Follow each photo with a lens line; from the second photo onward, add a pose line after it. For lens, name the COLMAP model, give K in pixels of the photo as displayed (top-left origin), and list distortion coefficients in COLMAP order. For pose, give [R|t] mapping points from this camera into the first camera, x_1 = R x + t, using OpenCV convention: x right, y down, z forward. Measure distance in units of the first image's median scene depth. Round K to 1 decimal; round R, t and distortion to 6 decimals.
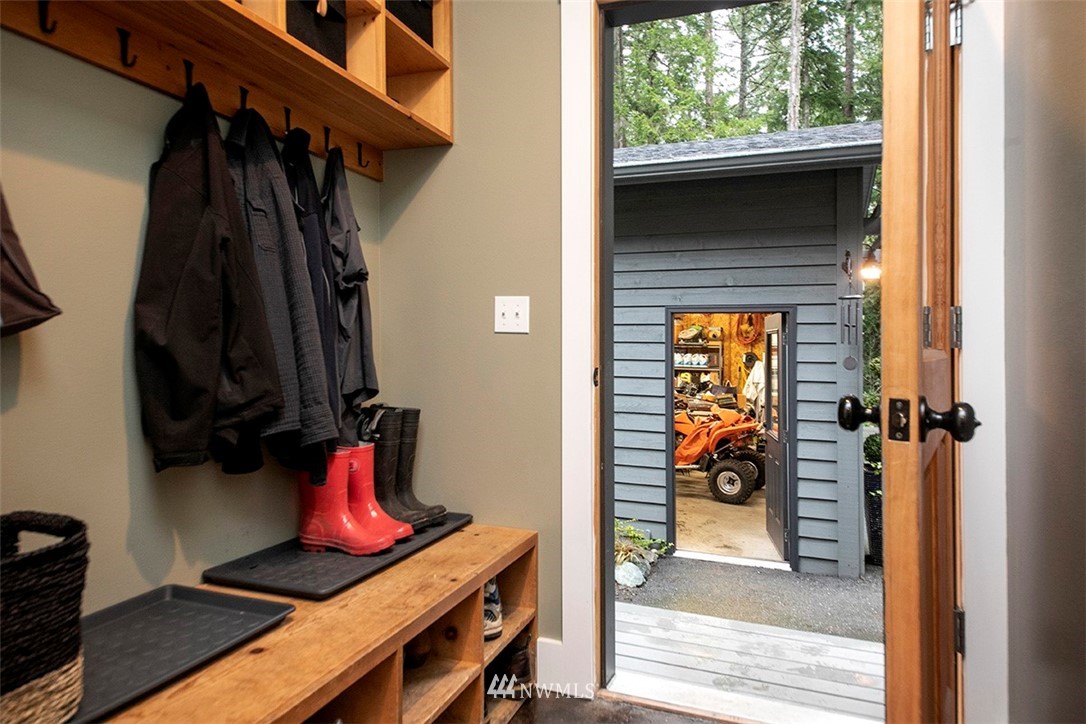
lens RADIAL K [[655.5, 0, 543.9], [0, 655.5, 345.8], [0, 0, 1]] dist [0.001367, -0.000047]
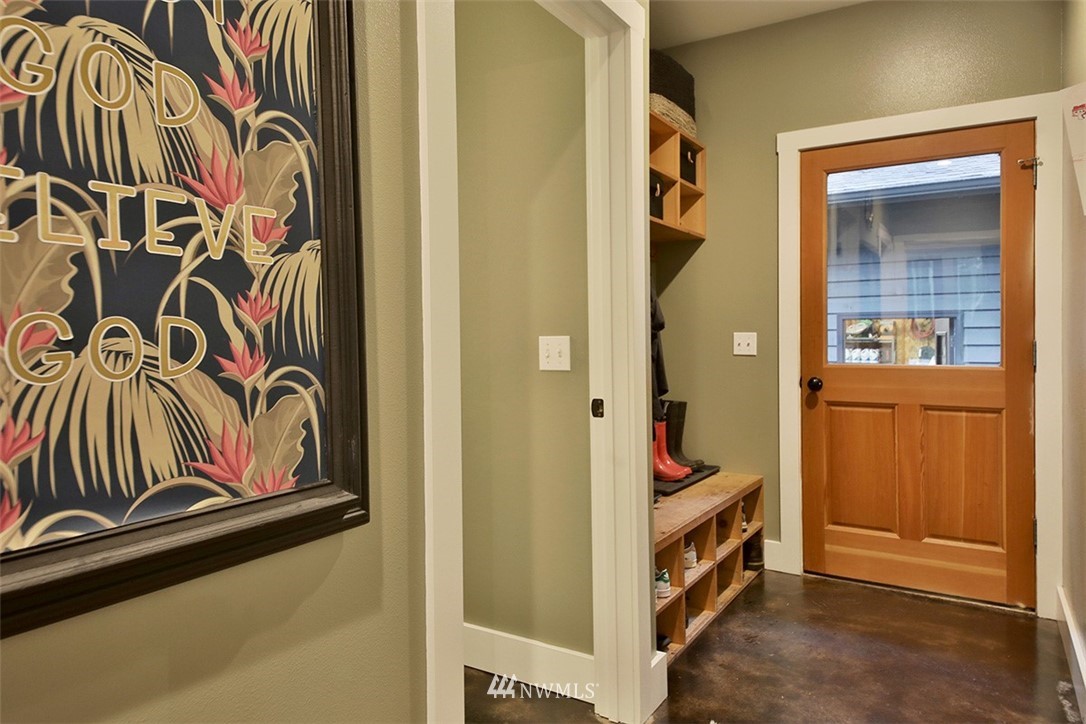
lens RADIAL K [[677.1, 0, 543.0], [0, 677.1, 362.0], [0, 0, 1]] dist [0.002362, 0.000718]
pose [[0.976671, -0.009831, -0.214514, -0.180966], [0.016765, 0.999393, 0.030531, -0.063504], [0.214084, -0.033415, 0.976244, -0.761277]]
